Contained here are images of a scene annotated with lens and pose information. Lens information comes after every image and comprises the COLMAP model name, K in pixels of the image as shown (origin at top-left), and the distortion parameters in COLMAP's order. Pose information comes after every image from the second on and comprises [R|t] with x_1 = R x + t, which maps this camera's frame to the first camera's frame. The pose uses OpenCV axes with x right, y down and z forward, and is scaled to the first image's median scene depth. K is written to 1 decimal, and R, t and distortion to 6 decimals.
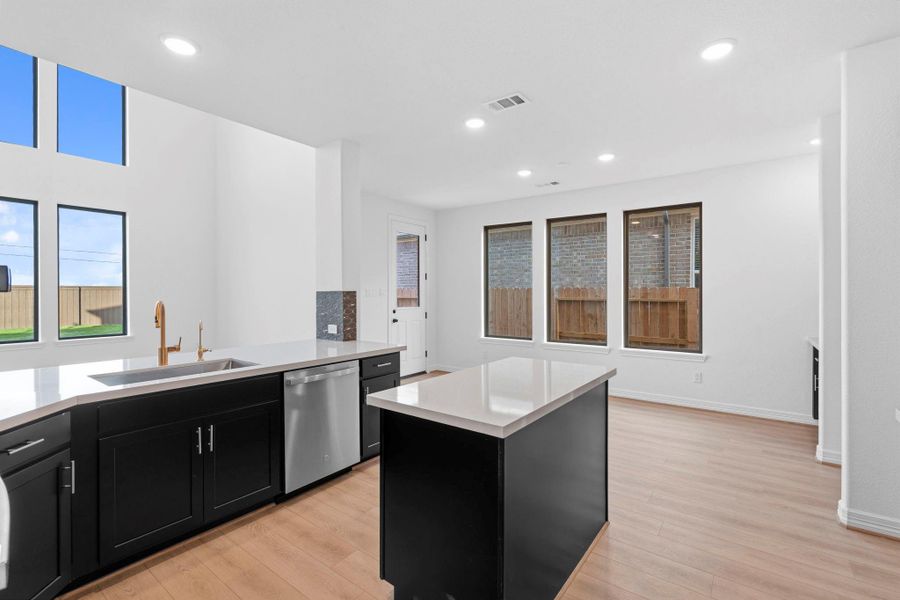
lens RADIAL K [[409.1, 0, 449.7], [0, 409.1, 294.3], [0, 0, 1]] dist [-0.003998, -0.000279]
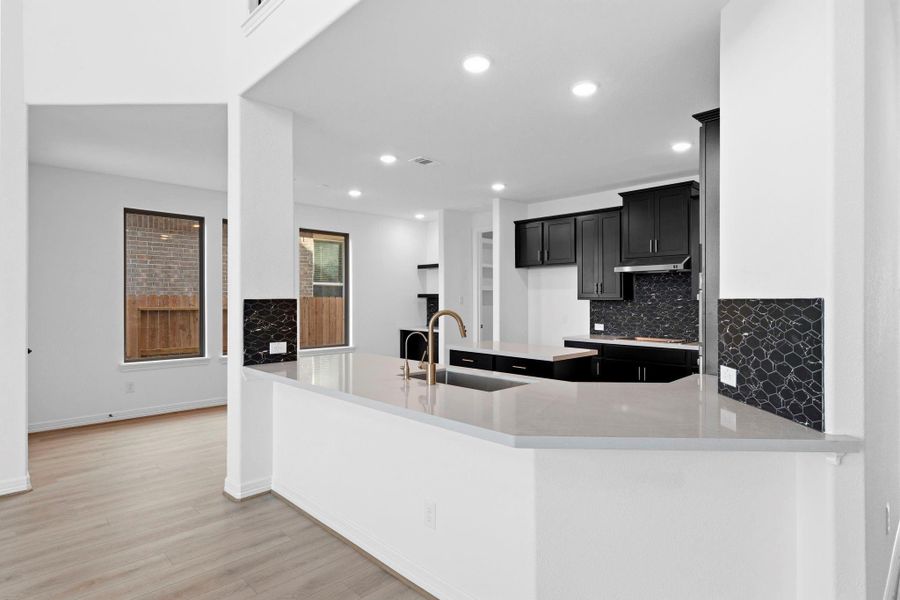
lens RADIAL K [[482.4, 0, 454.4], [0, 482.4, 299.0], [0, 0, 1]] dist [0.000729, 0.000691]
pose [[0.139147, 0.005393, 0.990257, -1.144348], [0.002250, 0.999981, -0.005762, -0.002251], [-0.990269, 0.003029, 0.139132, 0.533420]]
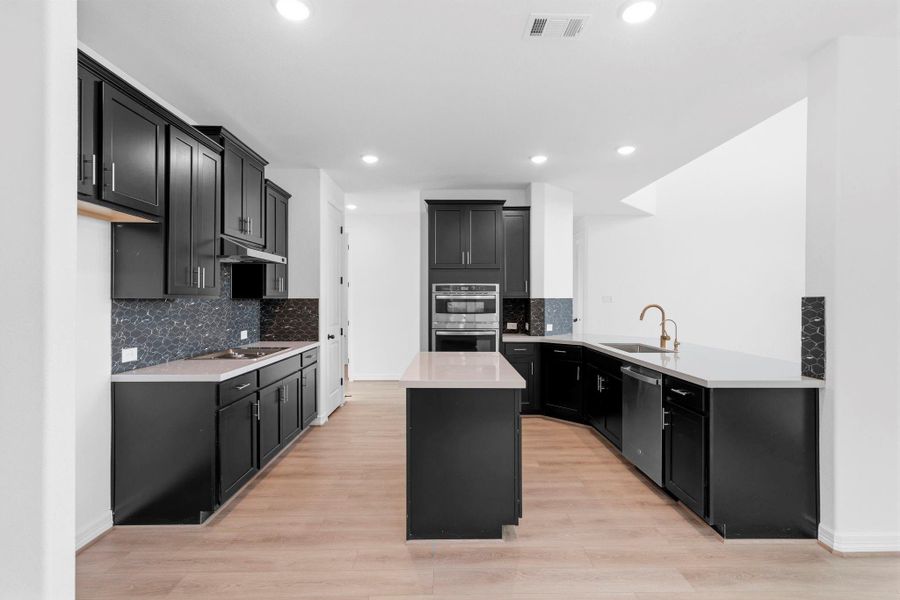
lens RADIAL K [[409.1, 0, 451.3], [0, 409.1, 298.5], [0, 0, 1]] dist [-0.003998, -0.000279]
pose [[-0.788033, 0.003238, -0.615624, 0.551879], [0.002103, 0.999994, 0.002568, -0.008035], [0.615629, 0.000729, -0.788036, 1.126848]]
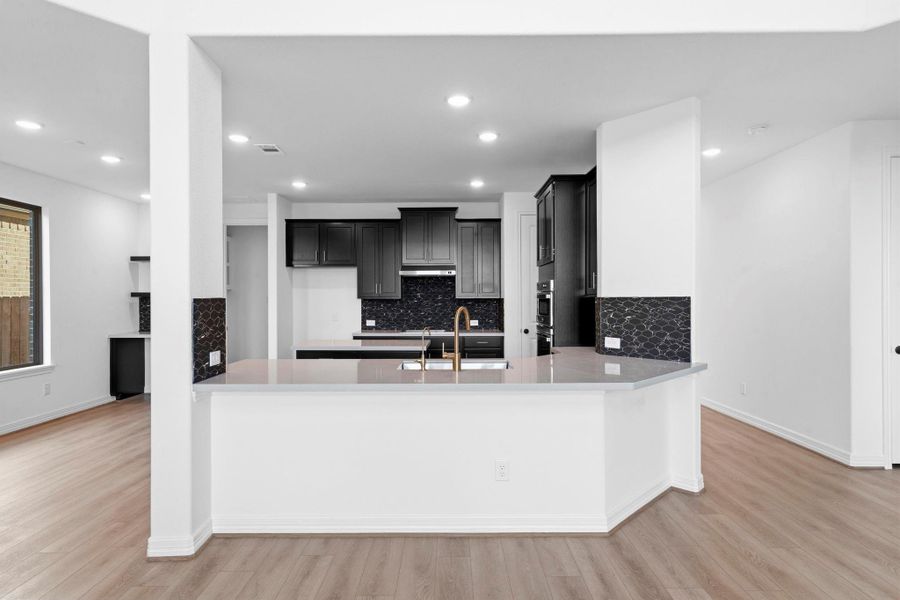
lens RADIAL K [[482.4, 0, 451.5], [0, 482.4, 300.1], [0, 0, 1]] dist [0.000729, 0.000691]
pose [[-0.611407, 0.003493, 0.791309, -1.096677], [0.008382, 0.999963, 0.002063, -0.003724], [-0.791272, 0.007893, -0.611414, 1.158524]]
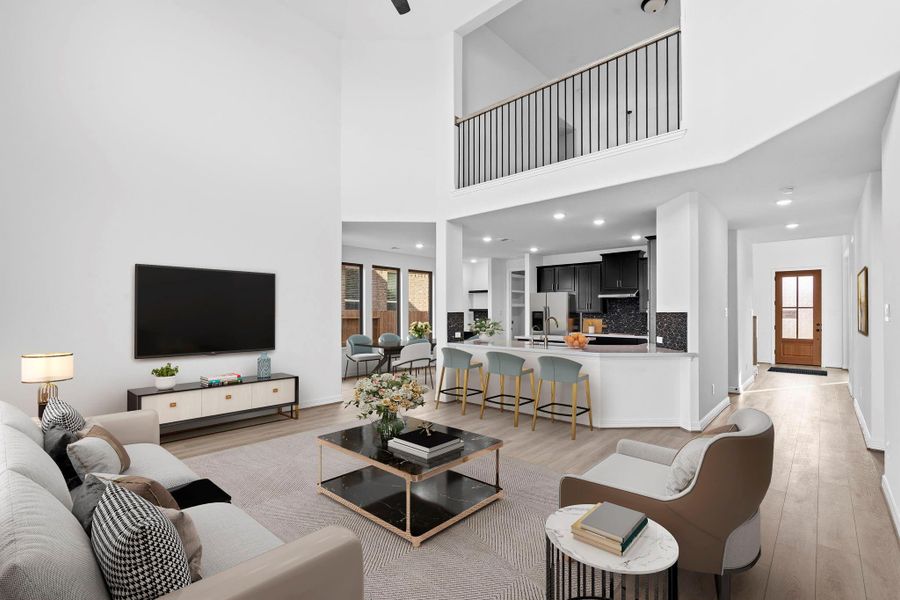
lens RADIAL K [[409.1, 0, 455.8], [0, 409.1, 312.2], [0, 0, 1]] dist [-0.003998, -0.000279]
pose [[0.078477, 0.005055, 0.996903, -1.961600], [0.002198, 0.999984, -0.005243, 0.000367], [-0.996914, 0.002603, 0.078464, 0.868863]]
